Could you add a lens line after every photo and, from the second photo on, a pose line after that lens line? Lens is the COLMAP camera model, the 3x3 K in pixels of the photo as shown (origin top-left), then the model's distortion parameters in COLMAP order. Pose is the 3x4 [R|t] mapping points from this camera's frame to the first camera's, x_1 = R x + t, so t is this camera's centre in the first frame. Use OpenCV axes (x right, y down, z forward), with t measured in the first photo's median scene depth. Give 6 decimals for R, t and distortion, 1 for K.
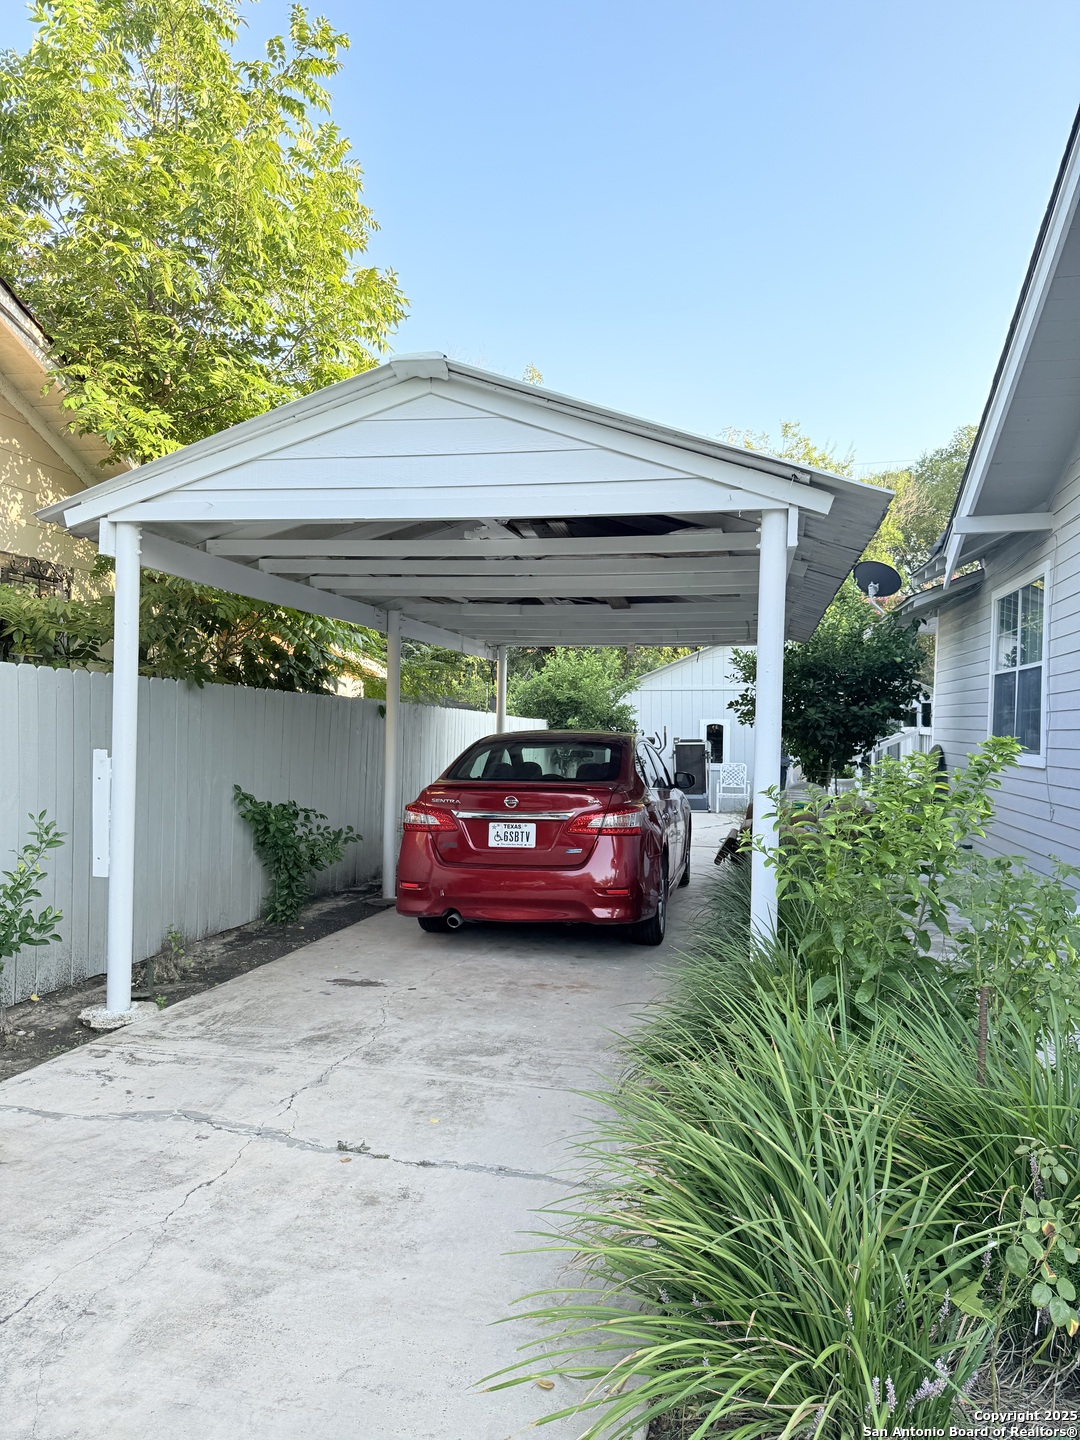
lens RADIAL K [[1026.8, 0, 536.7], [0, 1026.8, 727.2], [0, 0, 1]] dist [0.105395, -0.172858]
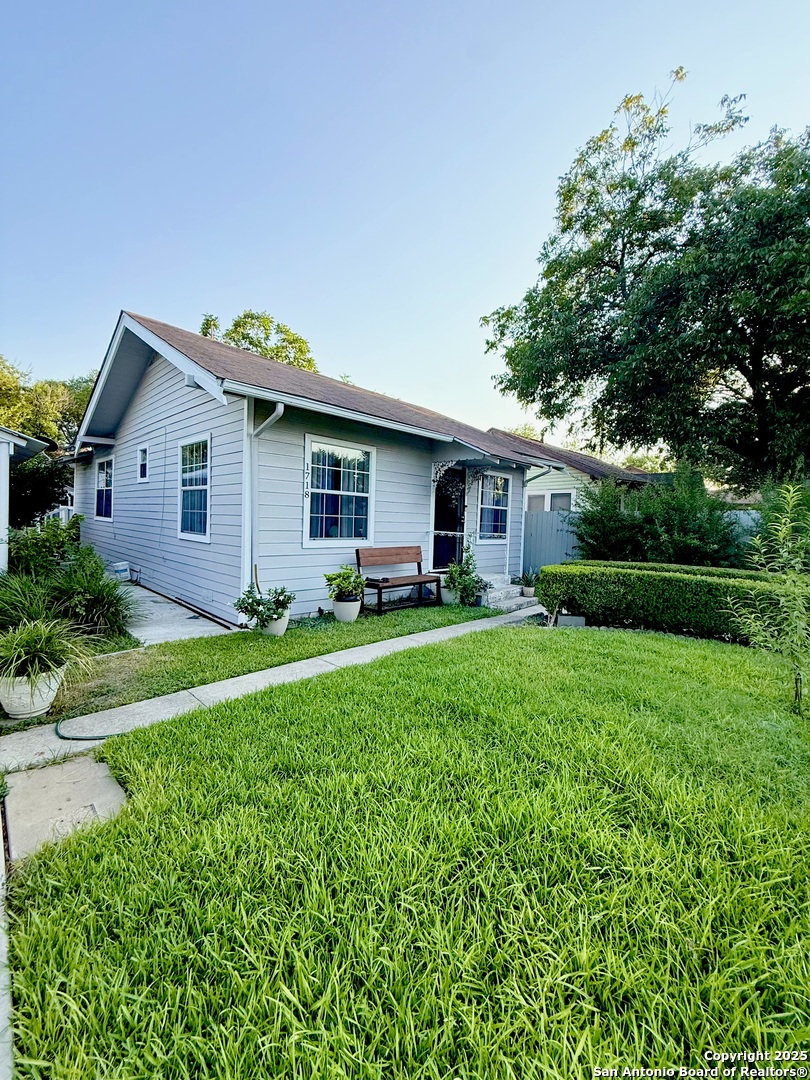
lens RADIAL K [[435.6, 0, 399.7], [0, 435.6, 534.7], [0, 0, 1]] dist [0.014884, 0.000030]
pose [[0.549452, -0.026005, 0.835120, -0.128966], [-0.031252, 0.998176, 0.051644, -0.016986], [-0.834940, -0.054476, 0.547638, -0.414248]]
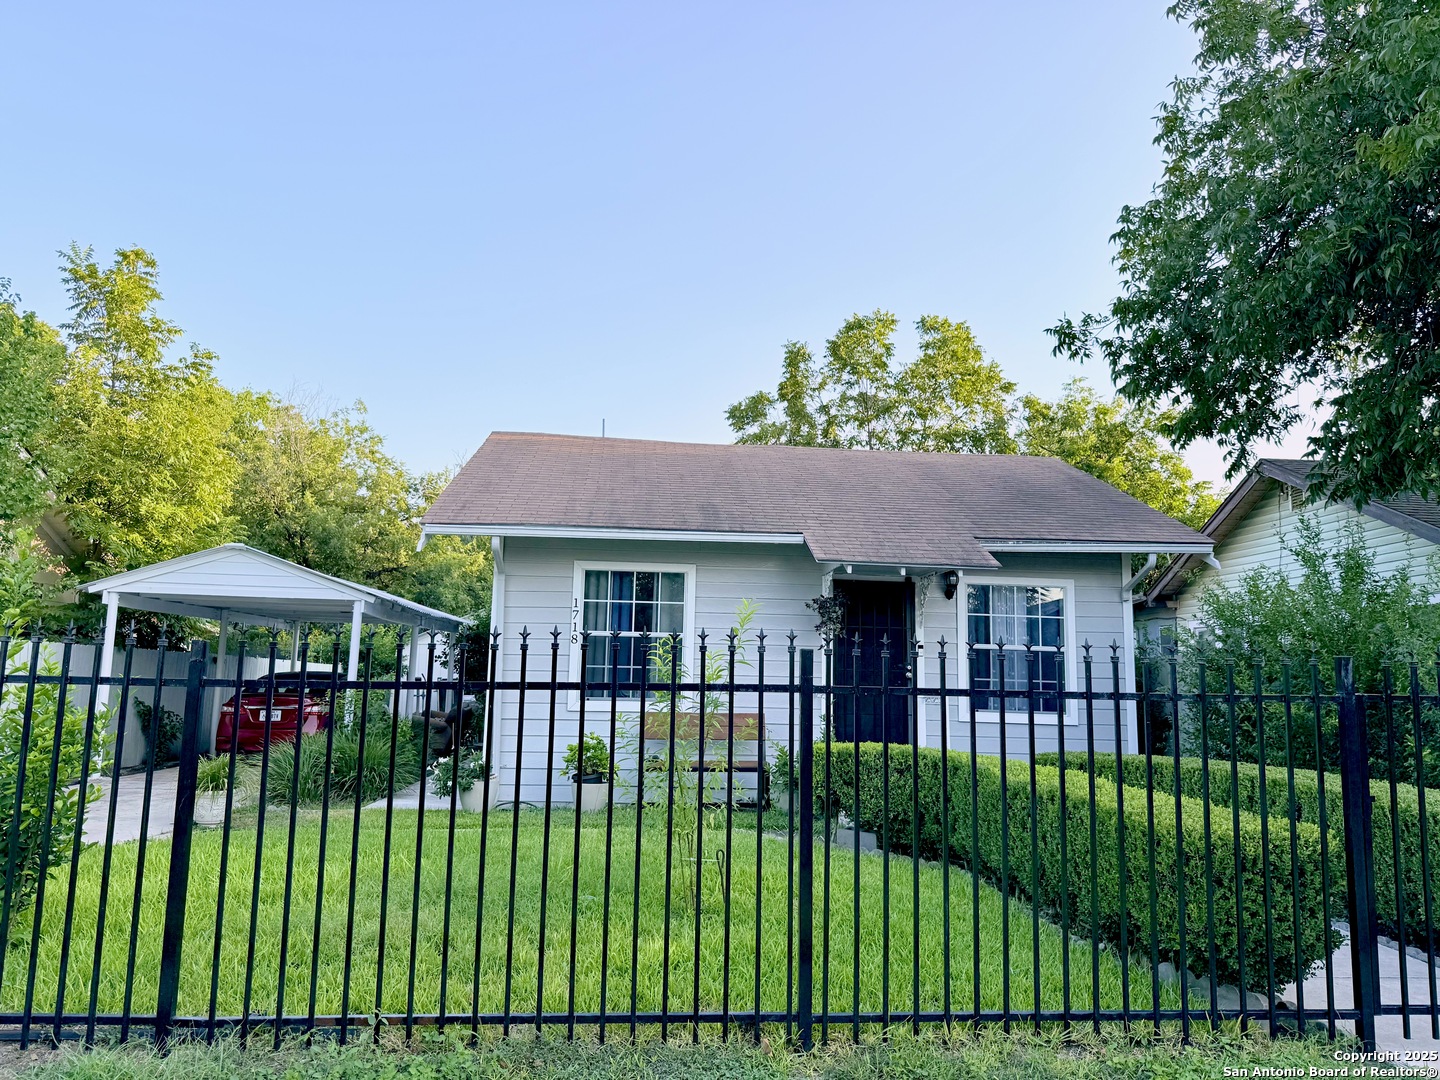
lens RADIAL K [[1026.8, 0, 714.0], [0, 1026.8, 537.7], [0, 0, 1]] dist [0.105395, -0.172858]
pose [[0.958510, 0.045131, 0.281463, 0.197868], [-0.008906, 0.991647, -0.128675, -0.001592], [-0.284919, 0.120830, 0.950906, -1.227597]]
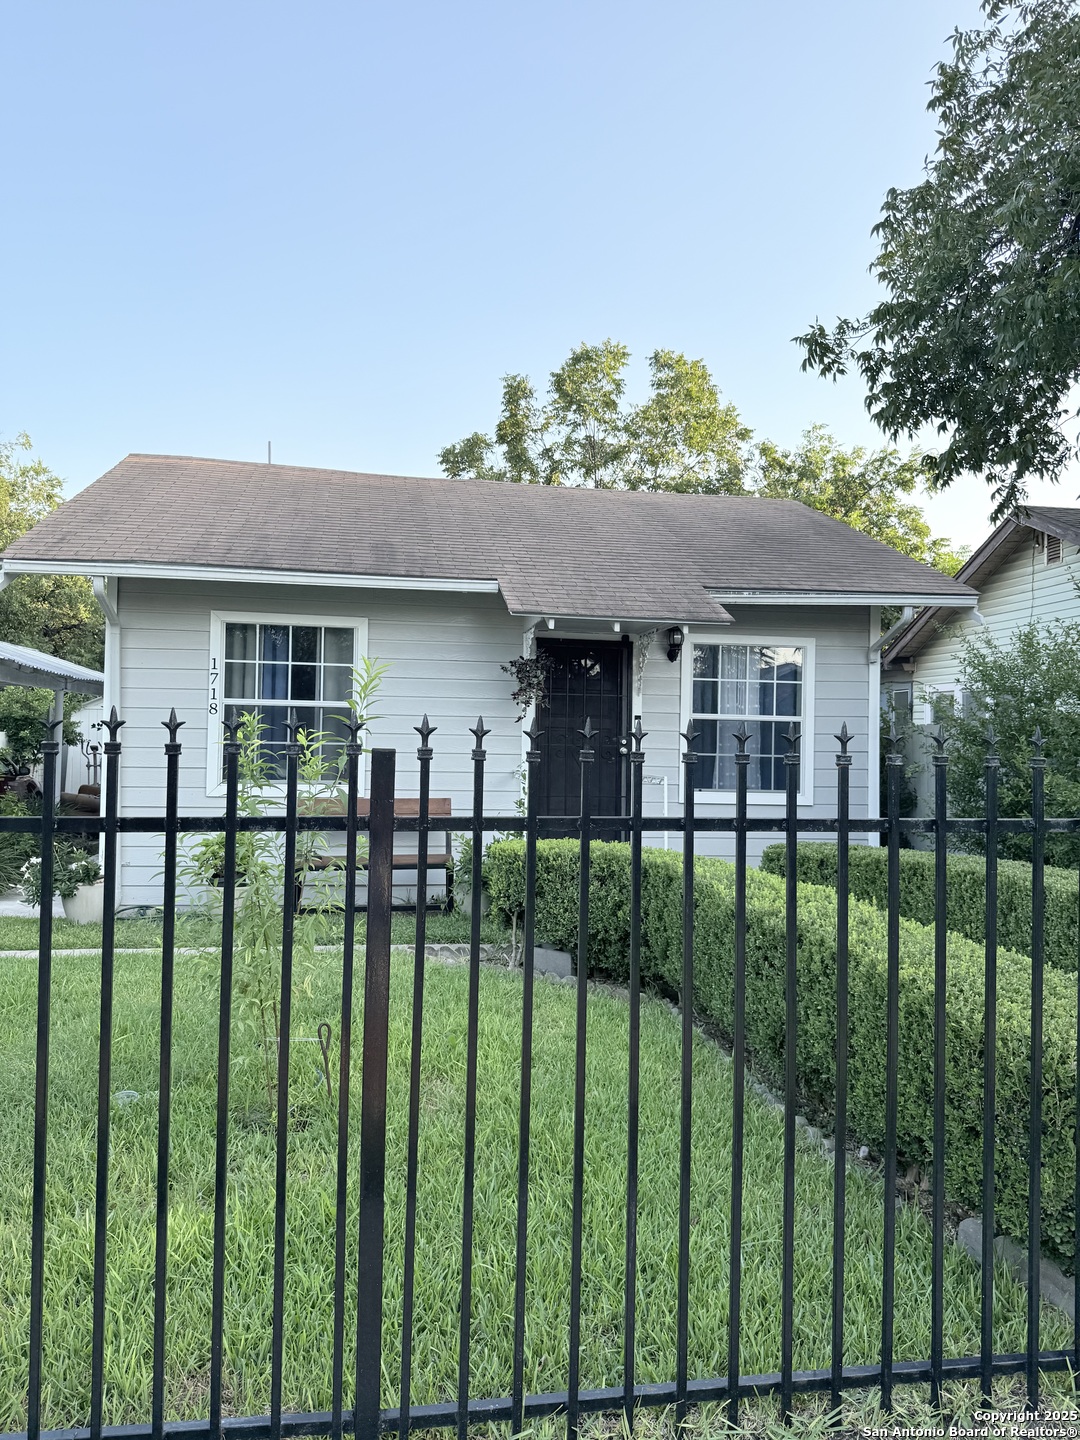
lens RADIAL K [[1026.8, 0, 536.7], [0, 1026.8, 727.2], [0, 0, 1]] dist [0.105395, -0.172858]
pose [[0.929810, 0.009021, 0.367929, 0.320929], [-0.006700, 0.999949, -0.007586, -0.016074], [-0.367978, 0.004588, 0.929823, -1.021336]]
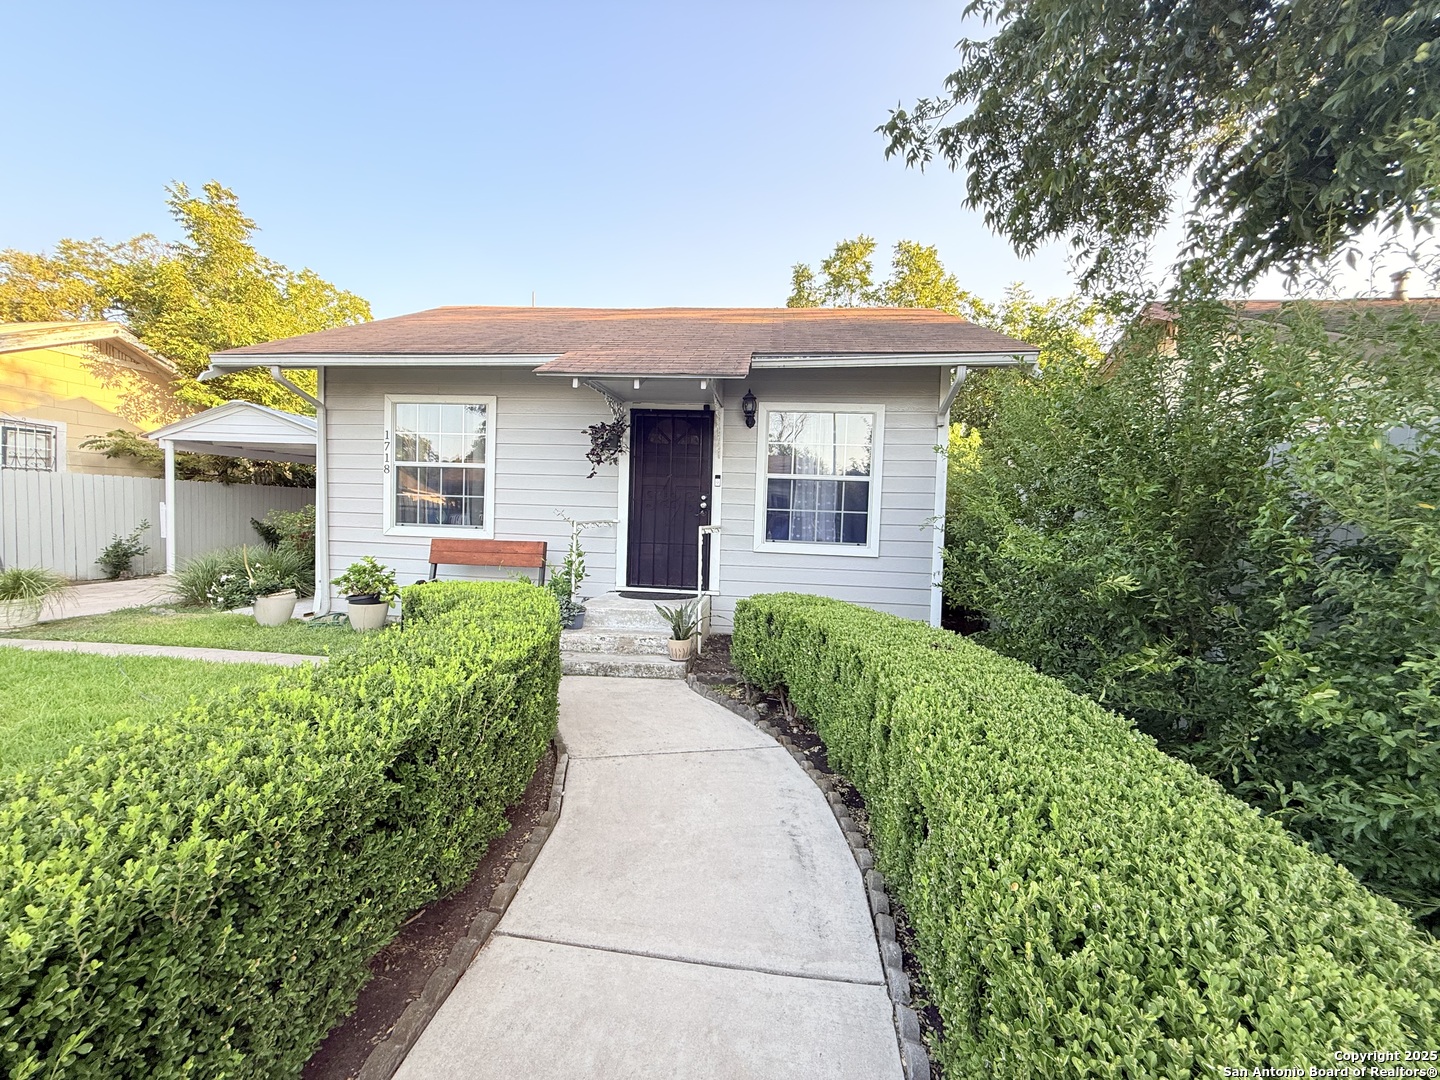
lens RADIAL K [[569.0, 0, 723.7], [0, 569.0, 534.9], [0, 0, 1]] dist [-0.001482, -0.000064]
pose [[0.994507, 0.011442, 0.104044, 0.800240], [-0.016711, 0.998614, 0.049910, 0.002297], [-0.103329, -0.051374, 0.993320, -0.714629]]
